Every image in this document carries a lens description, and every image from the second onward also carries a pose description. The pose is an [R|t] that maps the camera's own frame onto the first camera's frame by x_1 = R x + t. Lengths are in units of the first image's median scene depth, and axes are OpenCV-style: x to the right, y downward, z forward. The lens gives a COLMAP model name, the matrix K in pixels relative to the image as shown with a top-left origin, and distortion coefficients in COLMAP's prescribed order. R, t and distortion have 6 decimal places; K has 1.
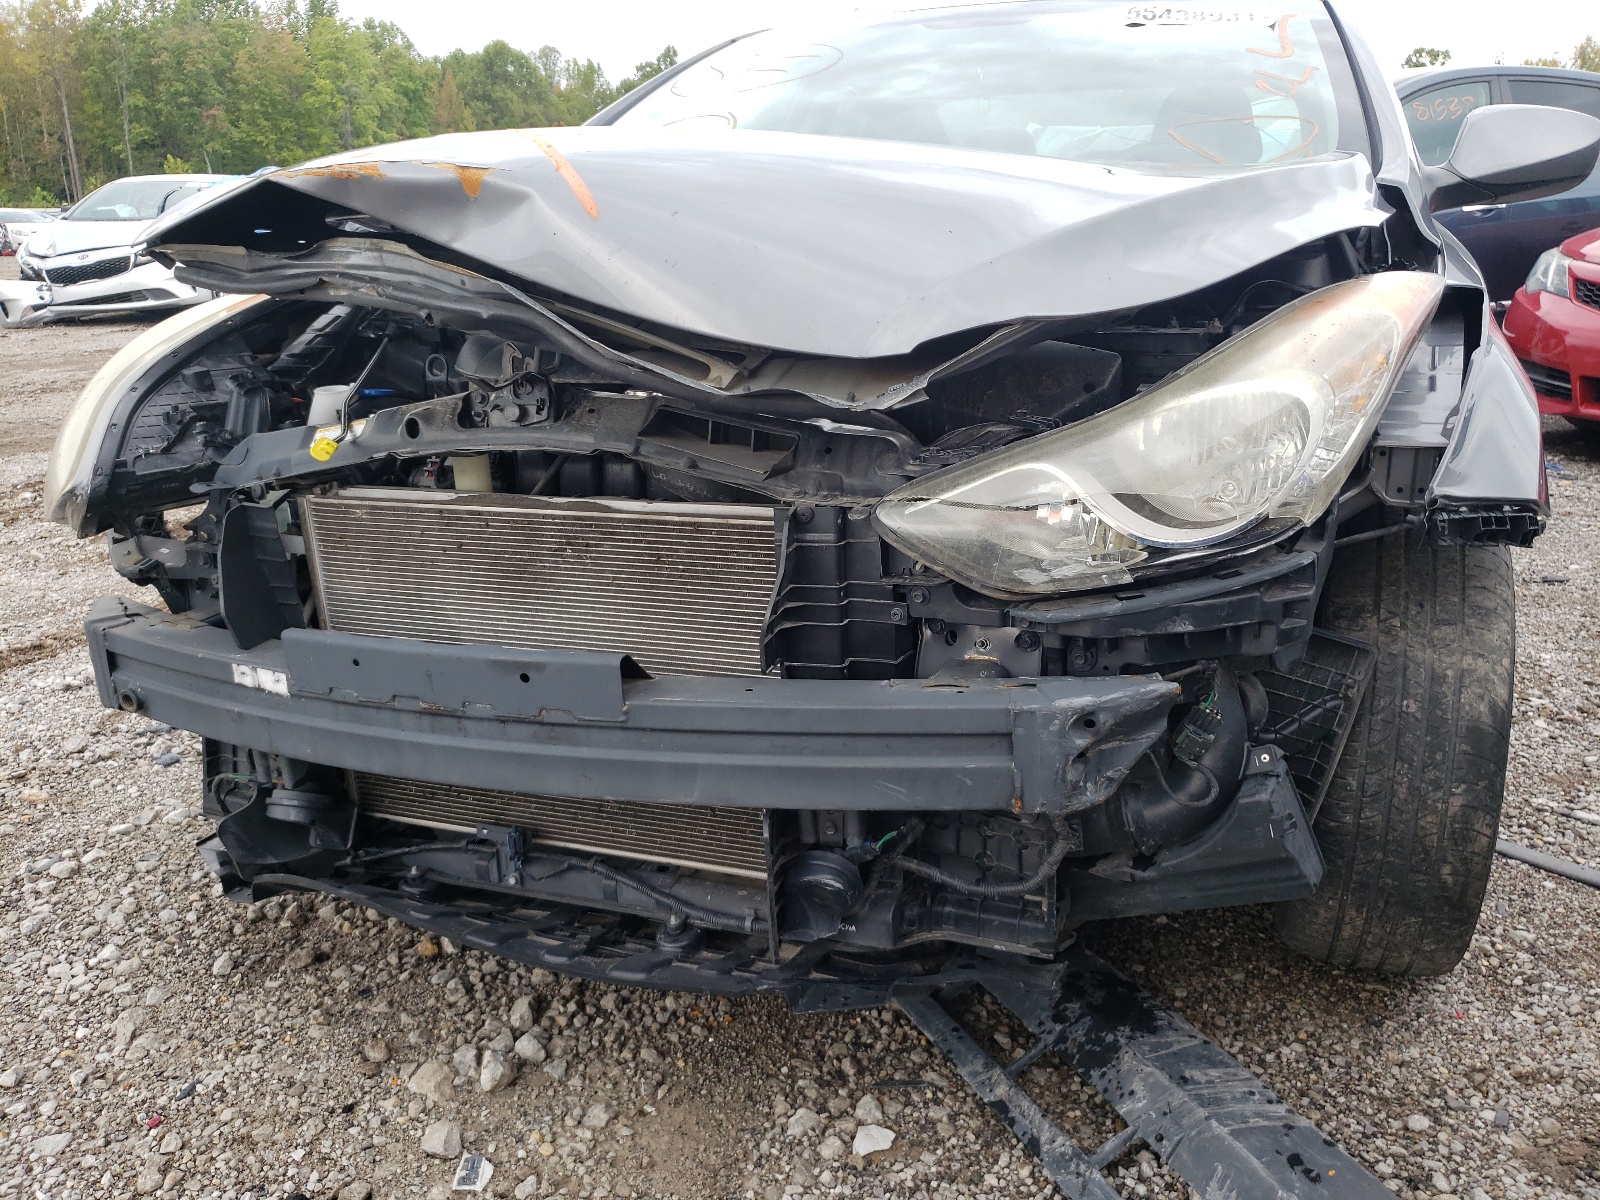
lens RADIAL K [[1261.7, 0, 800.0], [0, 1261.7, 600.0], [0, 0, 1]] dist [0.001807, 0.016272]
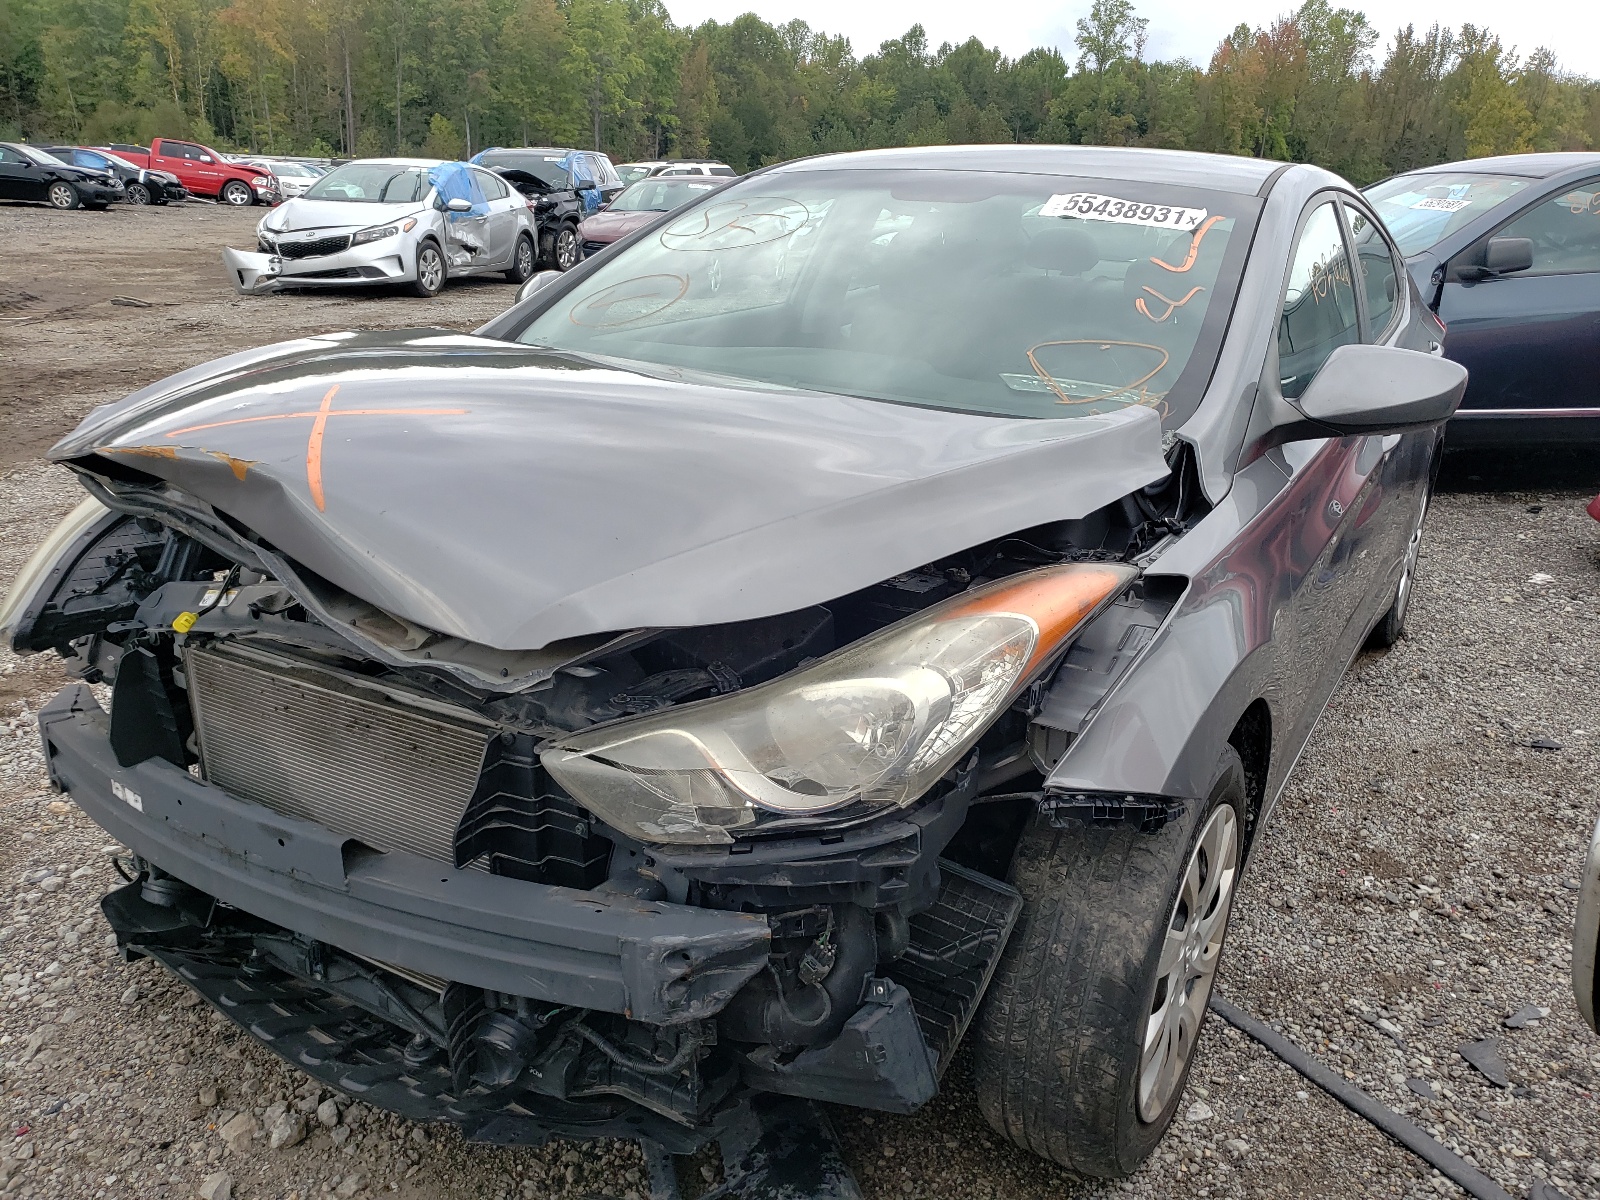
lens RADIAL K [[1247.7, 0, 800.0], [0, 1247.7, 600.0], [0, 0, 1]] dist [0.002771, 0.028399]
pose [[0.983911, 0.105048, -0.144512, 0.365801], [-0.102791, 0.994437, 0.023015, -0.215004], [0.146126, -0.007791, 0.989235, -0.119924]]
